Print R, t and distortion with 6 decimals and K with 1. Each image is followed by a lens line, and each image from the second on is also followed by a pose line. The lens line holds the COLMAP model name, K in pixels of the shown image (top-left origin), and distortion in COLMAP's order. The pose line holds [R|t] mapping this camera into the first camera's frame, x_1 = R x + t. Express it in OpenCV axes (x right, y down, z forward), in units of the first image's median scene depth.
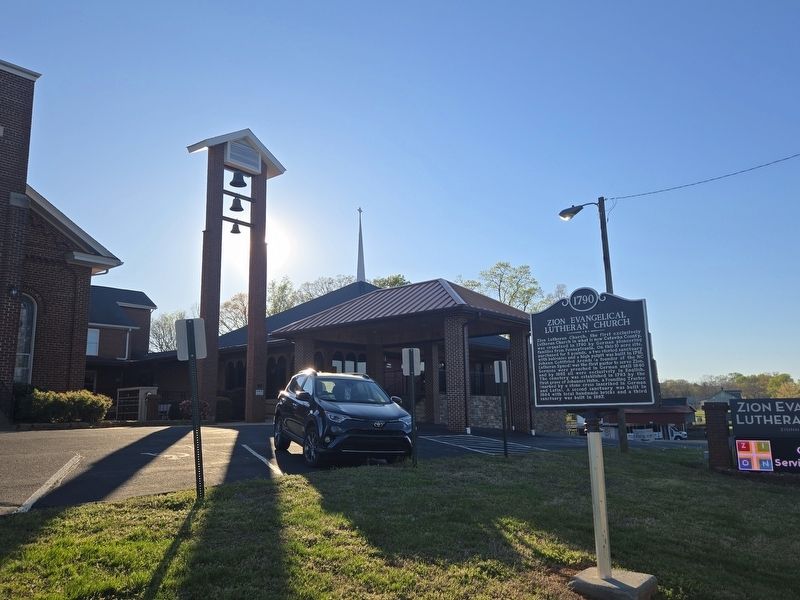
lens RADIAL K [[633.1, 0, 401.1], [0, 633.1, 300.2], [0, 0, 1]] dist [0.042814, 0.001925]
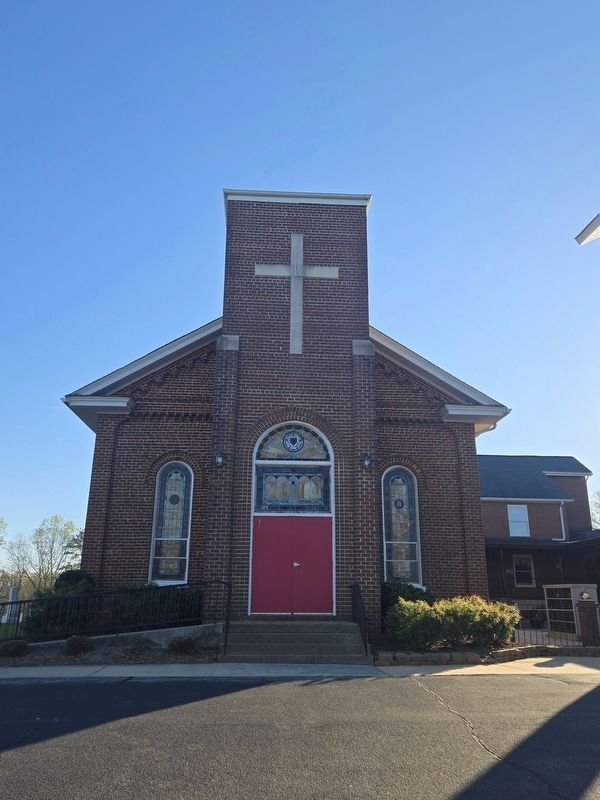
lens RADIAL K [[633.1, 0, 301.4], [0, 633.1, 396.8], [0, 0, 1]] dist [0.042814, 0.001925]
pose [[0.683427, -0.196860, -0.702975, -0.132884], [0.111096, 0.979785, -0.166370, 0.032944], [0.721516, 0.035604, 0.691482, 0.504371]]
